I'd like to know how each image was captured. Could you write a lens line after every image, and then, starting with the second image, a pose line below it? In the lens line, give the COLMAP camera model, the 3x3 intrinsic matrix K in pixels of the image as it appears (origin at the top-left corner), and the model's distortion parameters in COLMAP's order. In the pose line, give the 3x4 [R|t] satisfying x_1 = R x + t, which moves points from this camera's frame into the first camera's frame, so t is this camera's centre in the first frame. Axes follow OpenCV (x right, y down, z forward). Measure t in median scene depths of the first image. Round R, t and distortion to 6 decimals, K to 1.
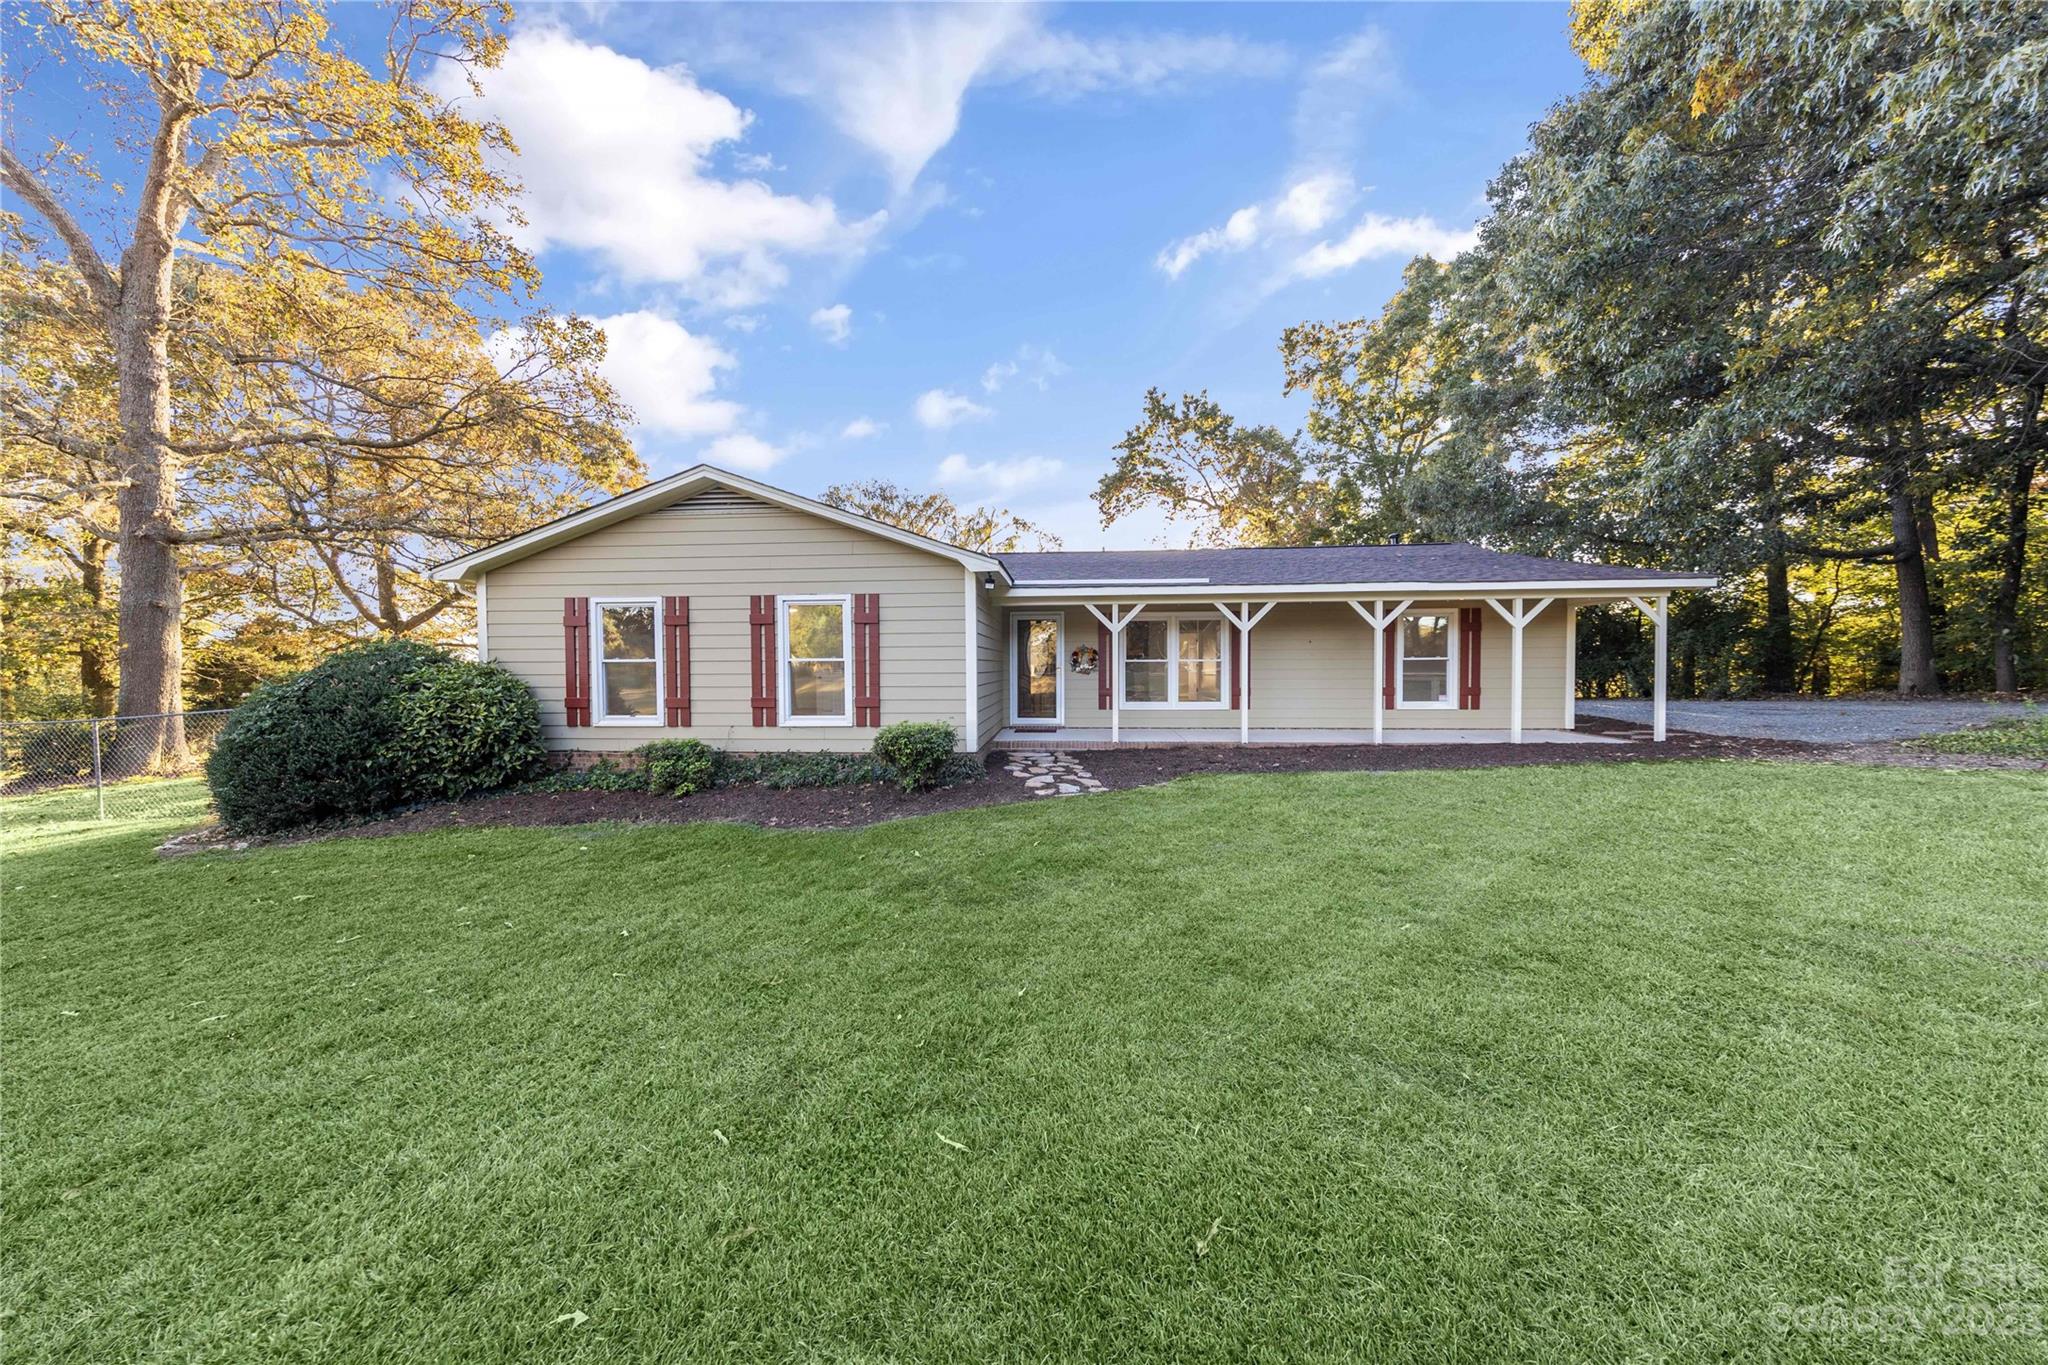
lens RADIAL K [[730.3, 0, 1044.5], [0, 730.3, 690.4], [0, 0, 1]] dist [0.005889, -0.000043]
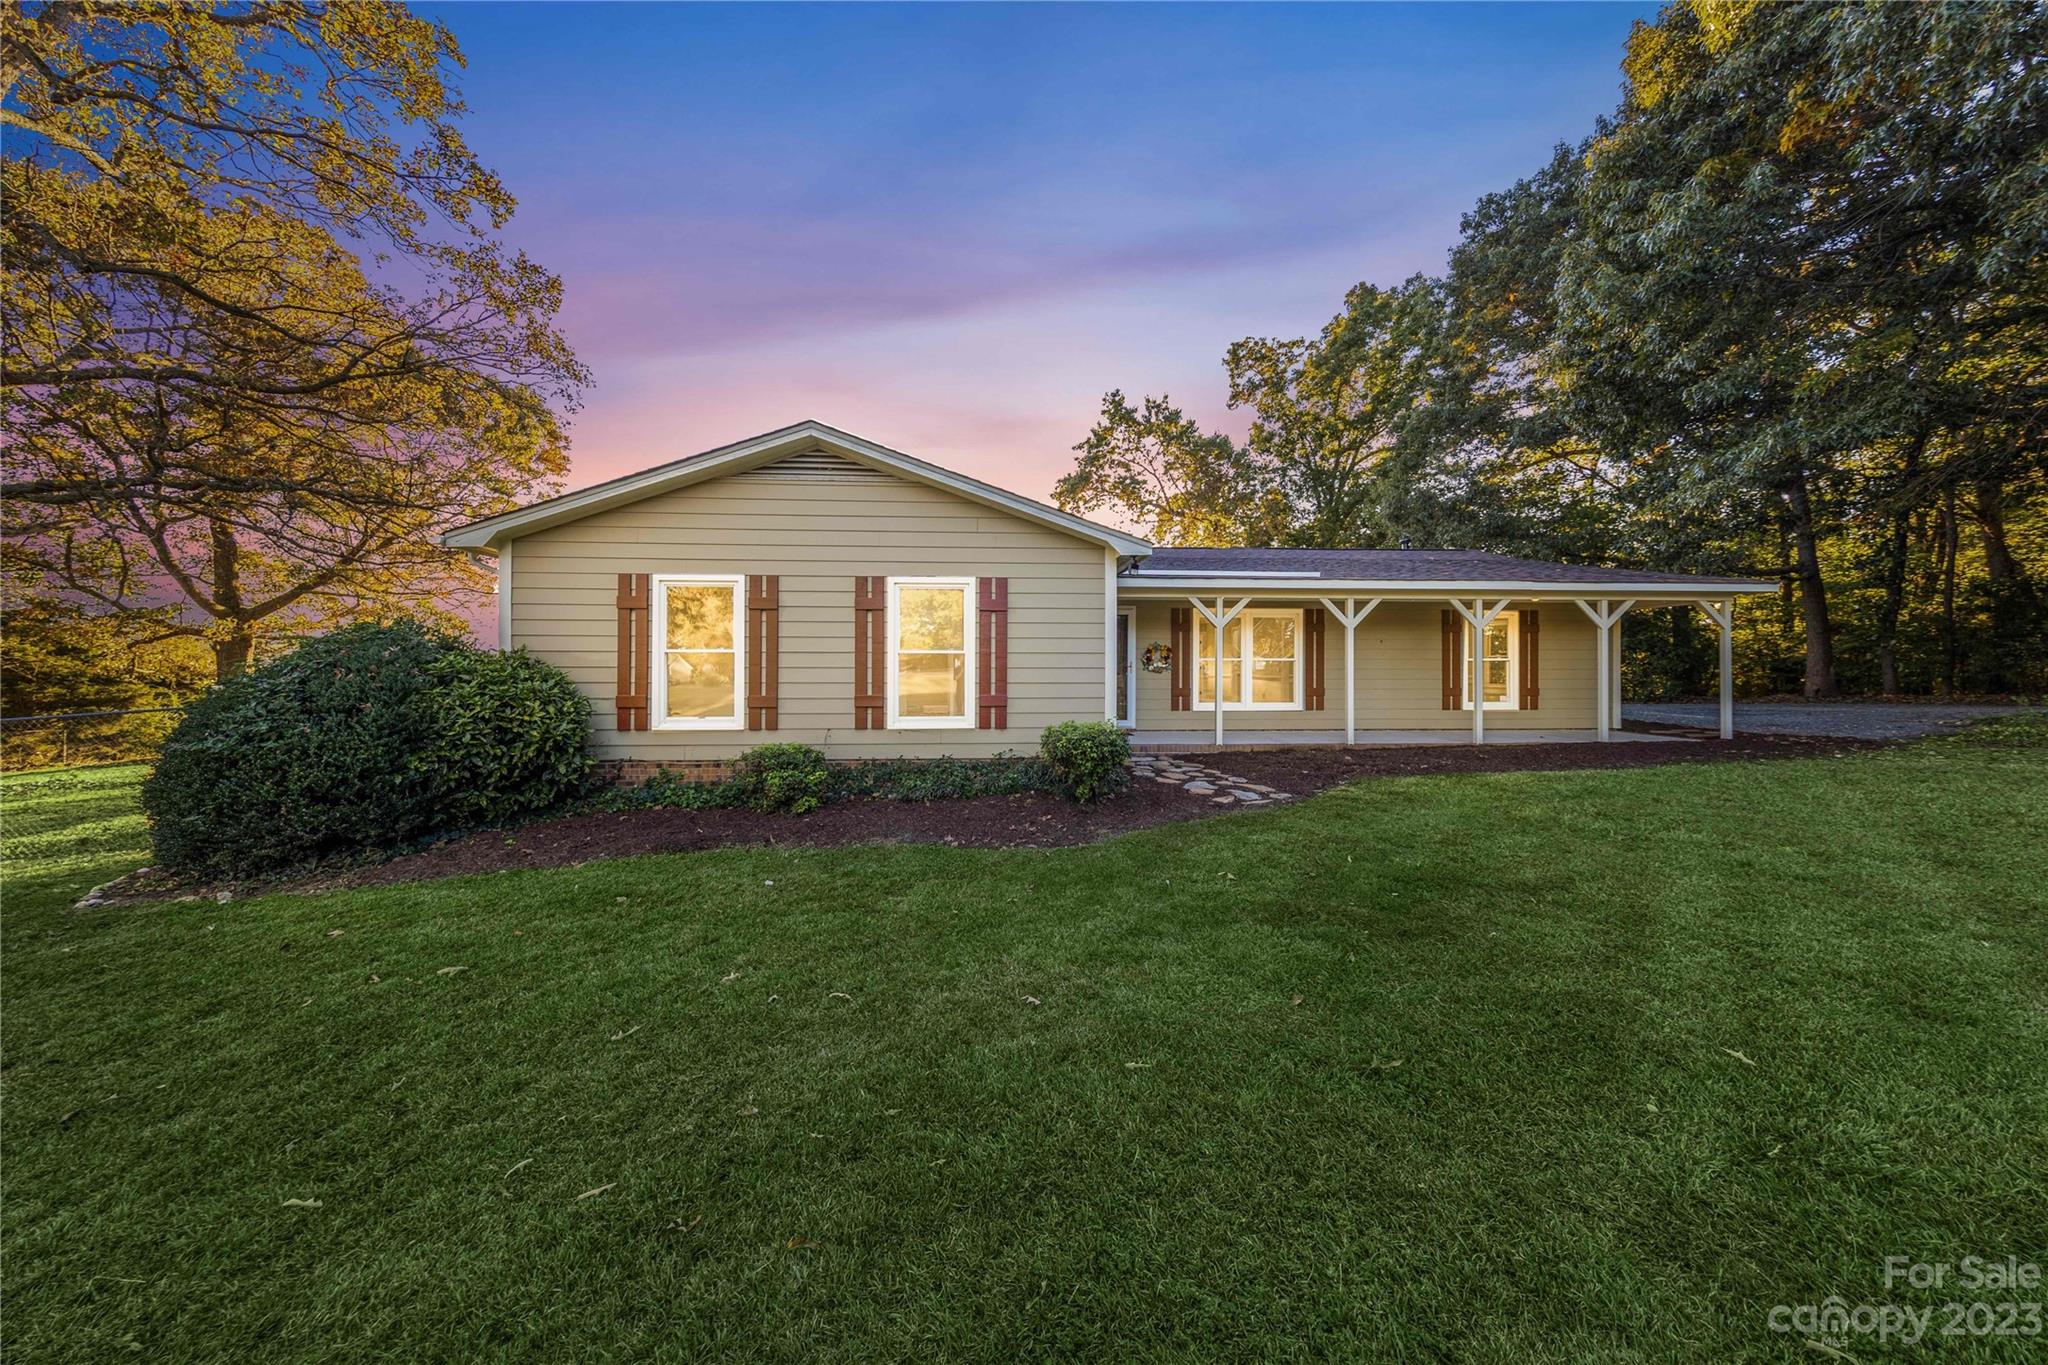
lens RADIAL K [[730.3, 0, 1011.3], [0, 730.3, 674.0], [0, 0, 1]] dist [0.005889, -0.000043]
pose [[0.988454, 0.006351, 0.151388, -0.350546], [-0.001341, 0.999449, -0.033169, 0.012887], [-0.151515, 0.032583, 0.987918, 0.129983]]
